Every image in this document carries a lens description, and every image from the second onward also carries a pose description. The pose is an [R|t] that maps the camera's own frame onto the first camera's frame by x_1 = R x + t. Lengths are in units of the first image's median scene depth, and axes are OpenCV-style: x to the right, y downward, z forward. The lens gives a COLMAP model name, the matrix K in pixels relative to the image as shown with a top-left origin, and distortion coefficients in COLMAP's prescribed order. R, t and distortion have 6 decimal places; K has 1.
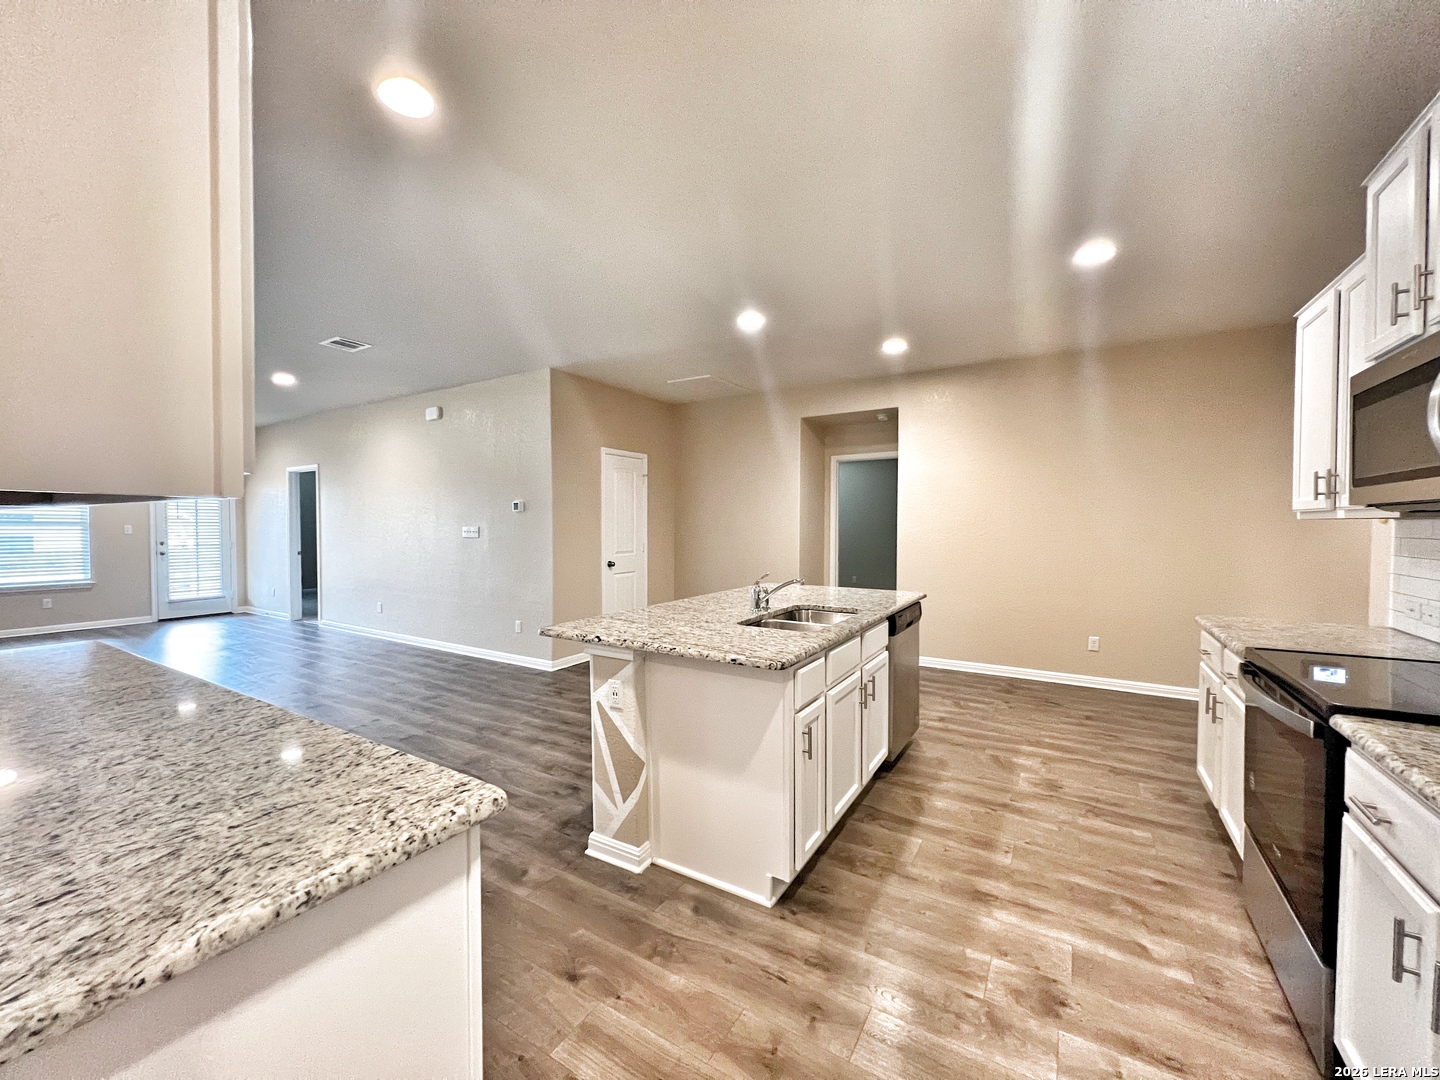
lens RADIAL K [[575.6, 0, 718.5], [0, 575.6, 540.3], [0, 0, 1]] dist [-0.001414, 0.000480]
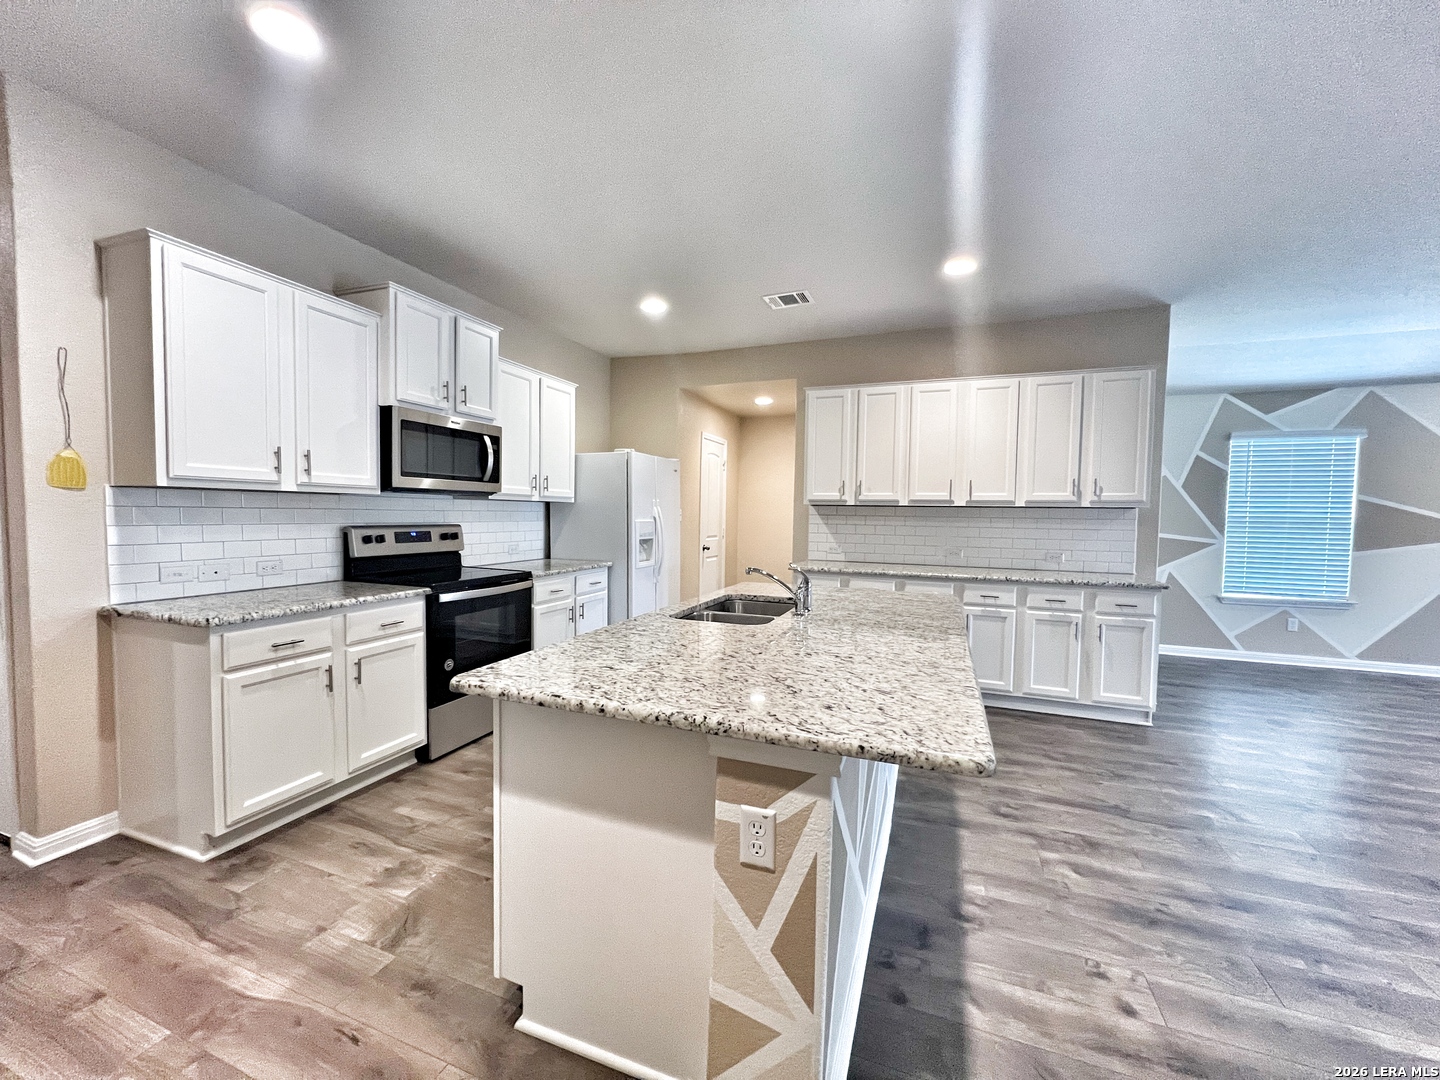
lens RADIAL K [[575.6, 0, 718.5], [0, 575.6, 540.3], [0, 0, 1]] dist [-0.001414, 0.000480]
pose [[-0.982928, -0.006443, -0.183880, 0.327133], [-0.020675, 0.996925, 0.075582, -0.033024], [0.182828, 0.078093, -0.980038, 1.722149]]
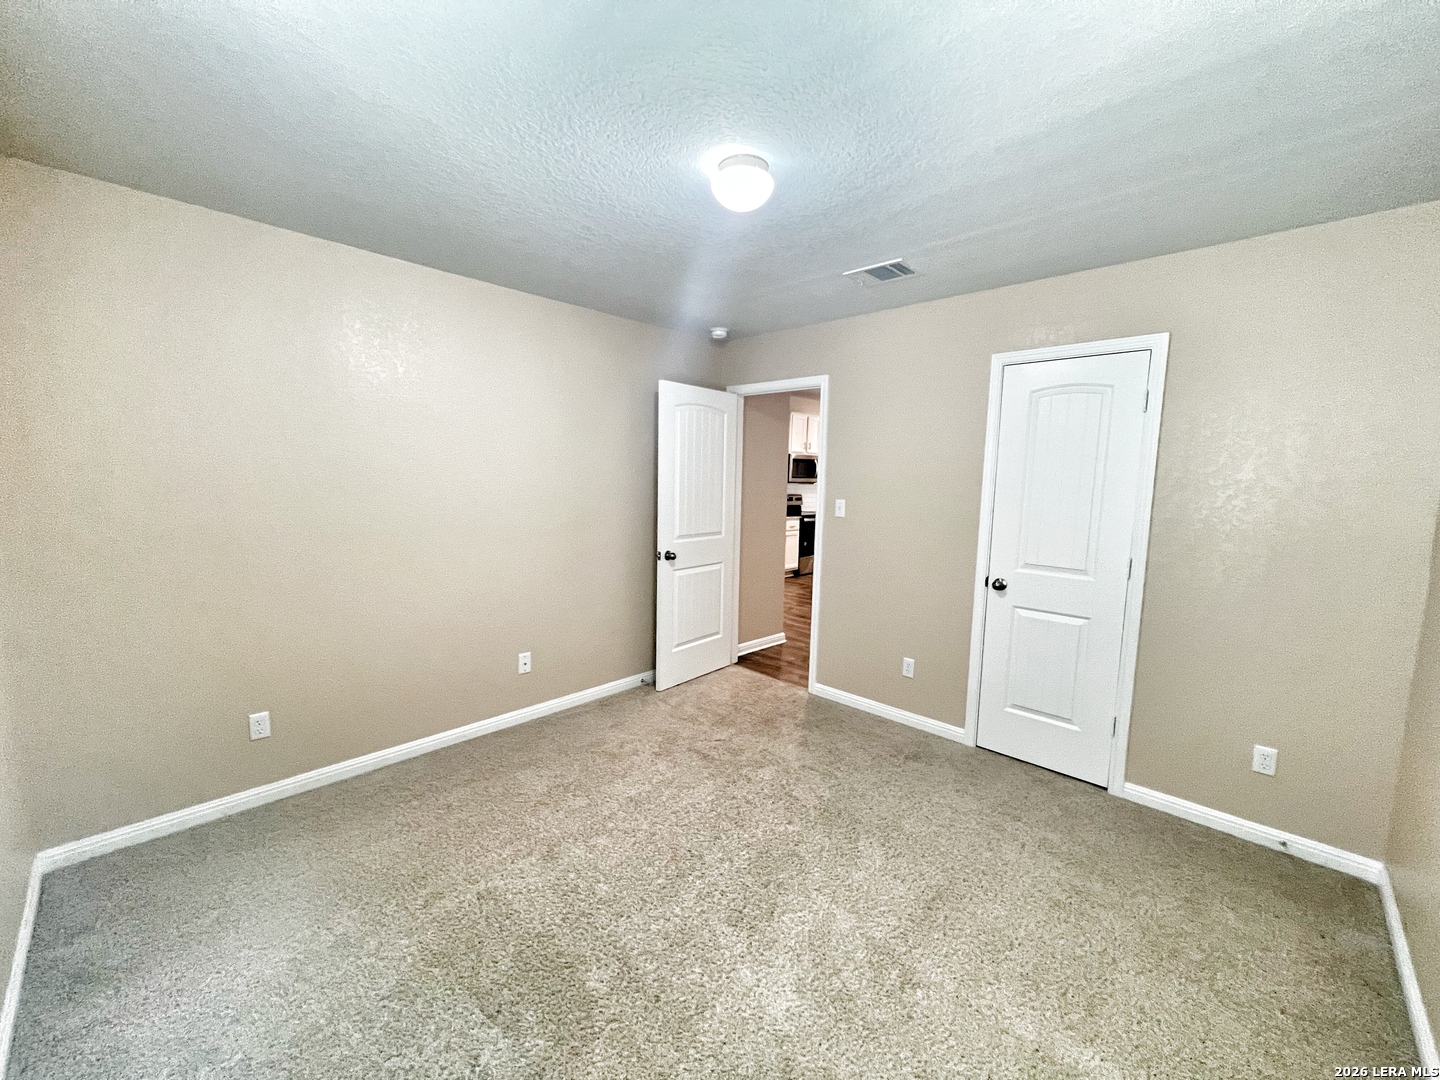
lens RADIAL K [[575.6, 0, 718.5], [0, 575.6, 540.3], [0, 0, 1]] dist [-0.001414, 0.000480]
pose [[-0.974894, -0.044686, 0.218141, 0.398306], [-0.014520, 0.990329, 0.137978, -0.142899], [-0.222197, 0.131346, -0.966114, 3.585276]]
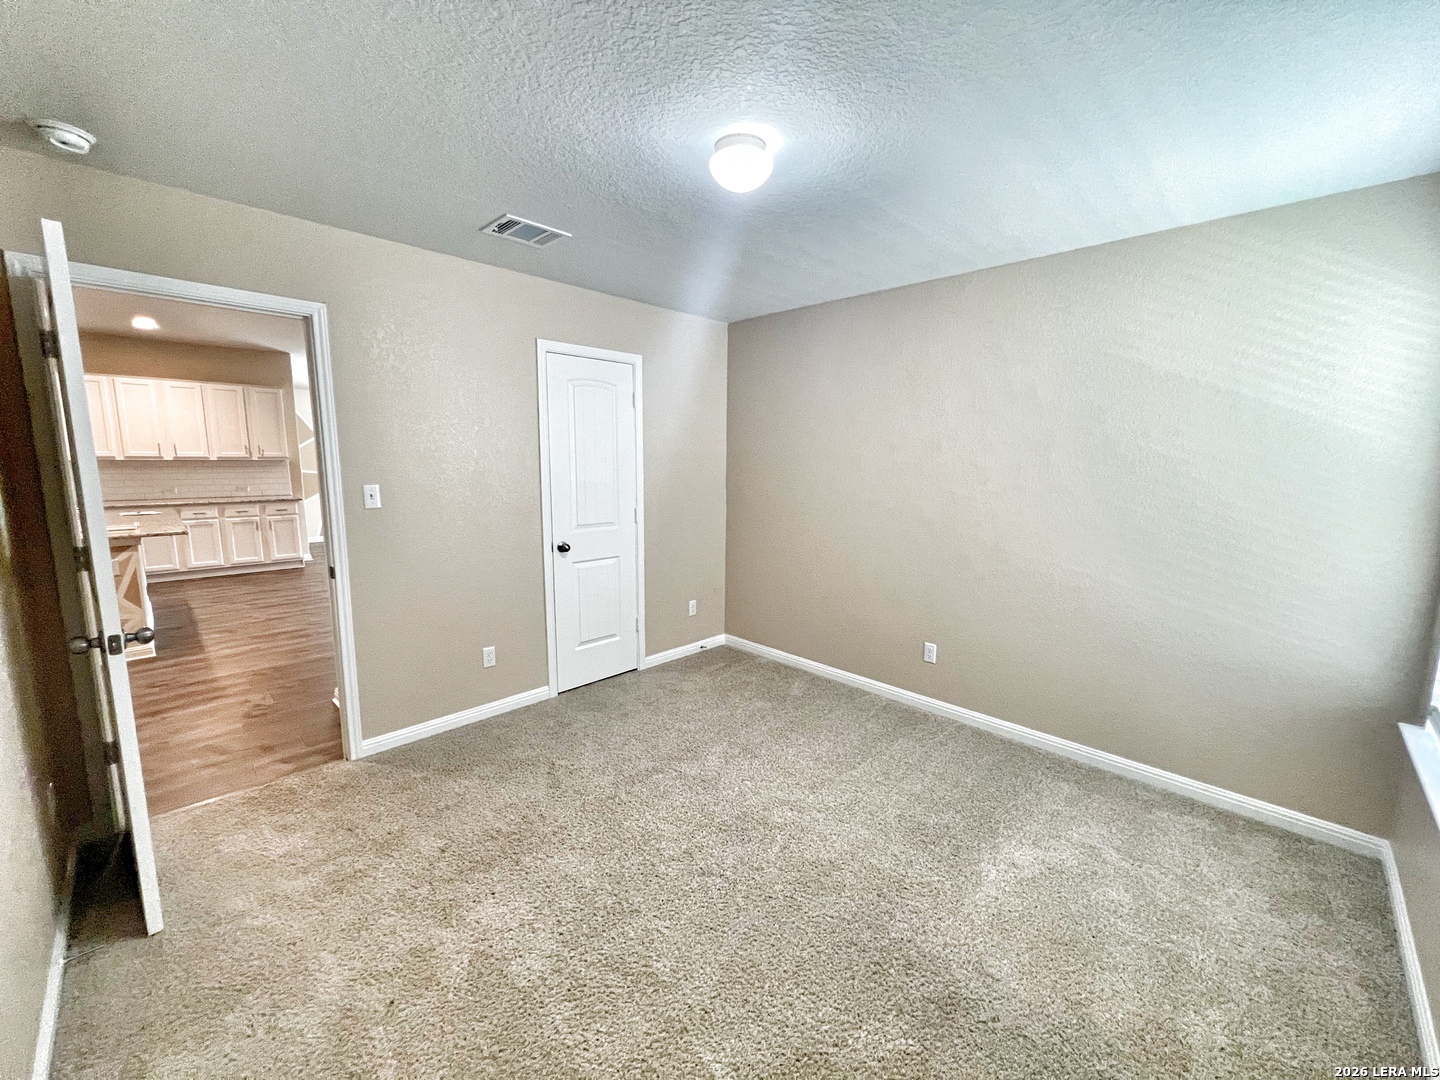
lens RADIAL K [[575.6, 0, 718.5], [0, 575.6, 540.3], [0, 0, 1]] dist [-0.001414, 0.000480]
pose [[-0.234250, 0.137833, -0.962356, 1.190873], [-0.037772, 0.987861, 0.150680, -0.133290], [0.971442, 0.071647, -0.226200, 3.061303]]
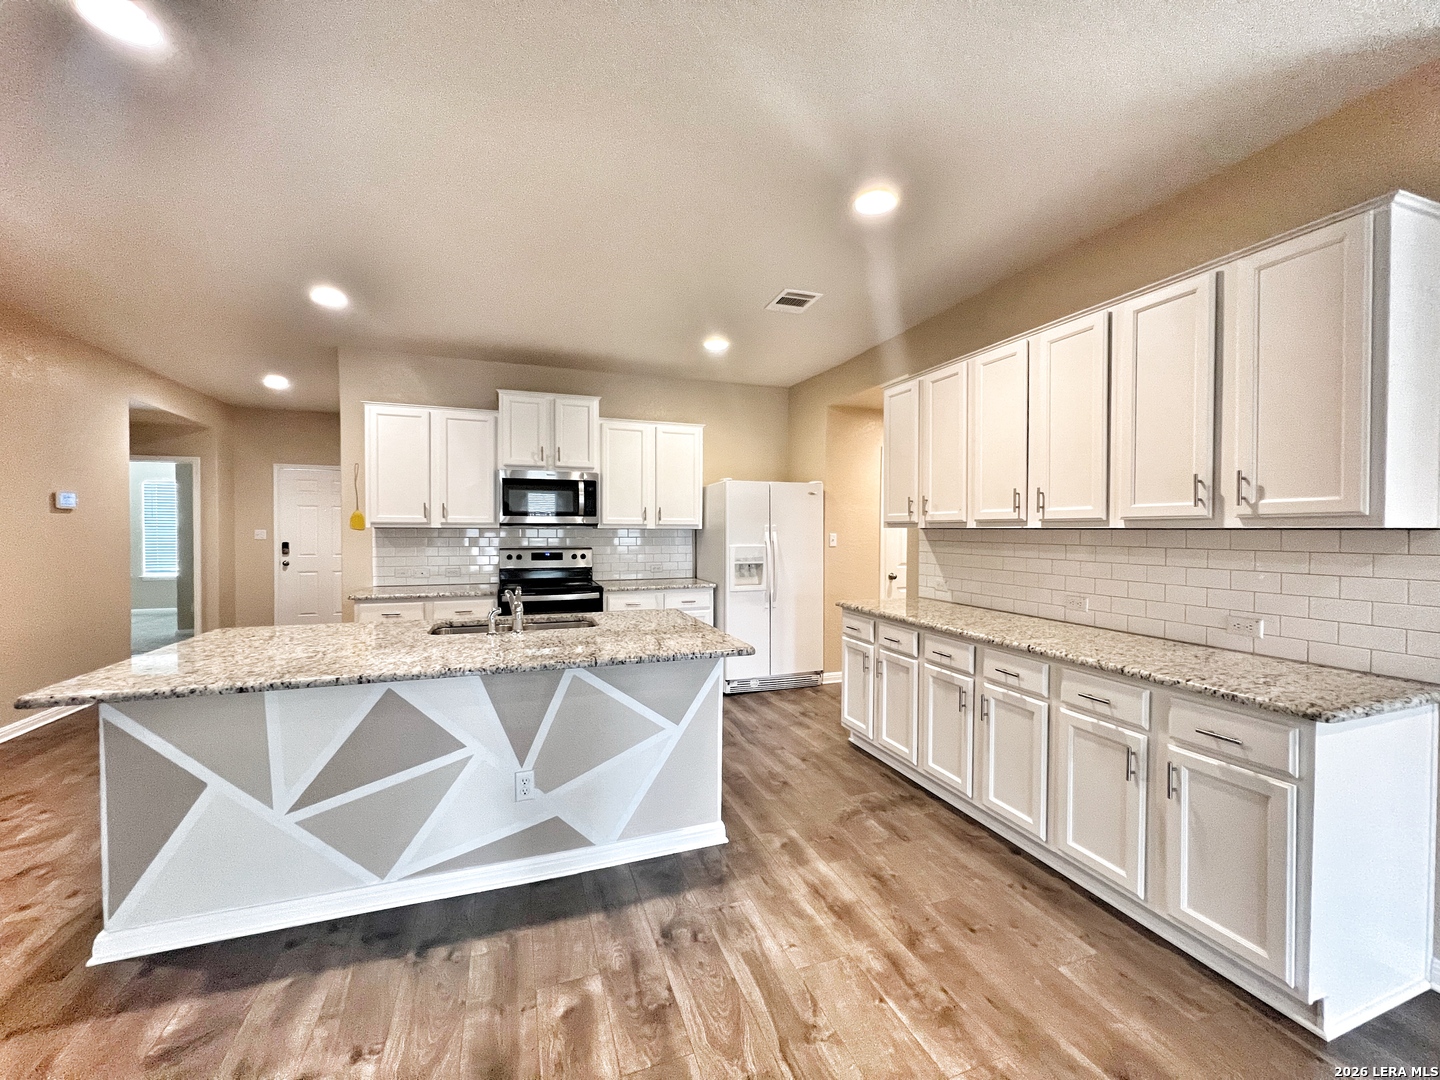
lens RADIAL K [[575.6, 0, 718.5], [0, 575.6, 540.3], [0, 0, 1]] dist [-0.001414, 0.000480]
pose [[-0.781494, -0.015639, 0.623716, -0.698785], [0.014188, 0.998982, 0.042825, -0.049312], [-0.623751, 0.042316, -0.780477, 1.454200]]
